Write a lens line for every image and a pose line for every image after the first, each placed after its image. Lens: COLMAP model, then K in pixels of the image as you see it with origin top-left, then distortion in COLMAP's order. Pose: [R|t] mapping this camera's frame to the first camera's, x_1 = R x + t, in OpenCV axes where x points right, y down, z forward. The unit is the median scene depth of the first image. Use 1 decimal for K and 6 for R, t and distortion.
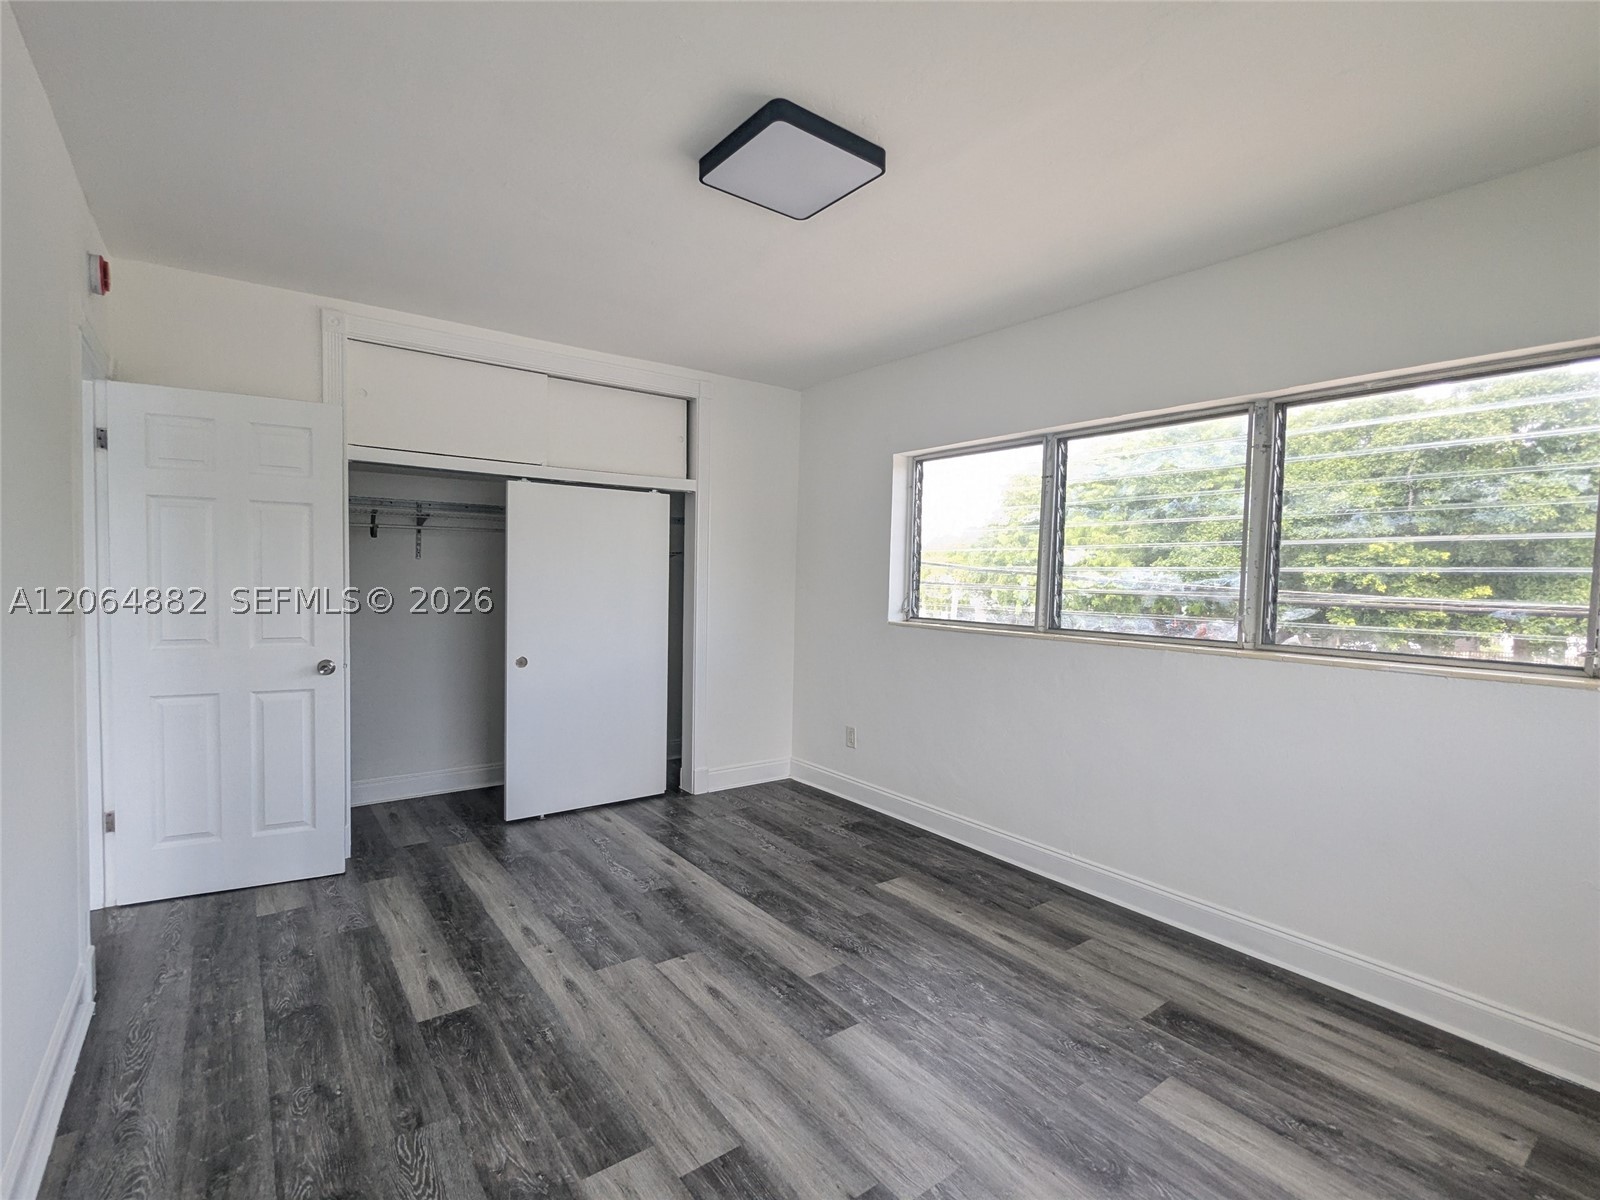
lens RADIAL K [[758.5, 0, 803.4], [0, 758.5, 603.5], [0, 0, 1]] dist [-0.001475, 0.003819]
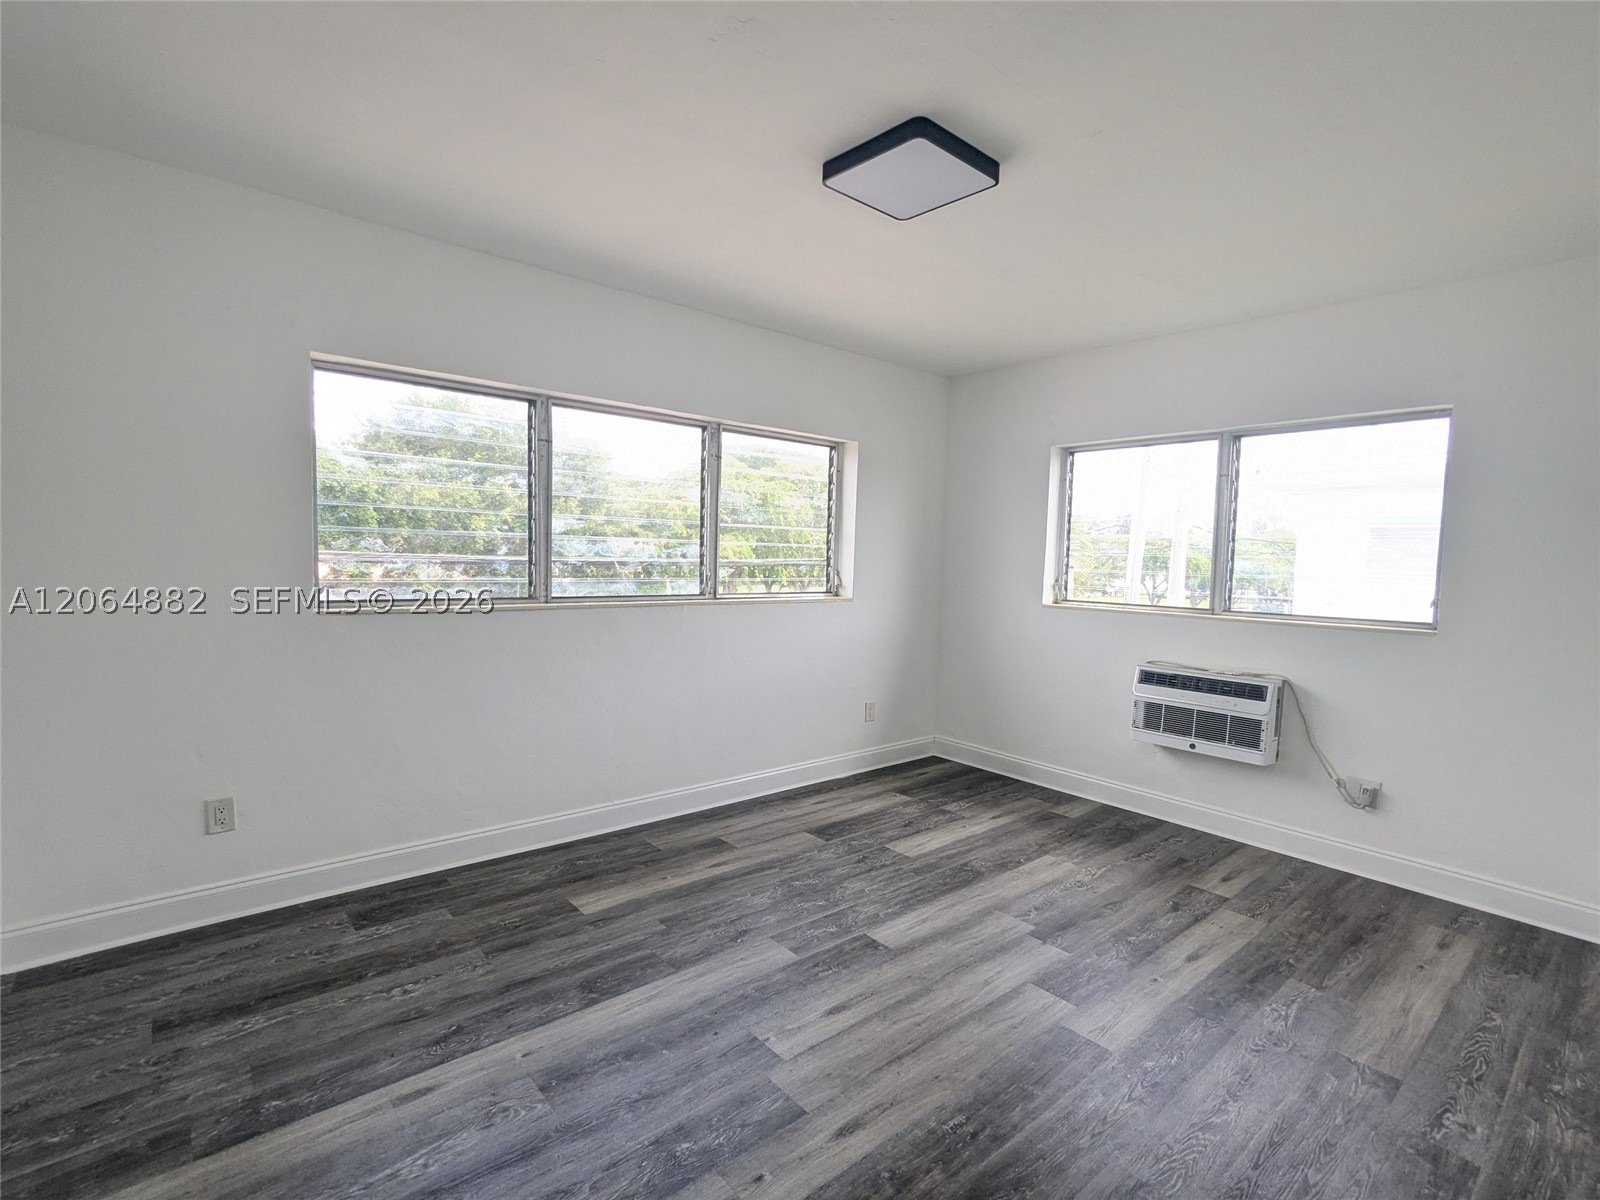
lens RADIAL K [[758.5, 0, 803.4], [0, 758.5, 603.5], [0, 0, 1]] dist [-0.001475, 0.003819]
pose [[-0.065225, -0.086582, 0.994107, -0.860619], [0.007181, 0.996162, 0.087232, -0.054975], [-0.997845, 0.012829, -0.064353, 0.947152]]
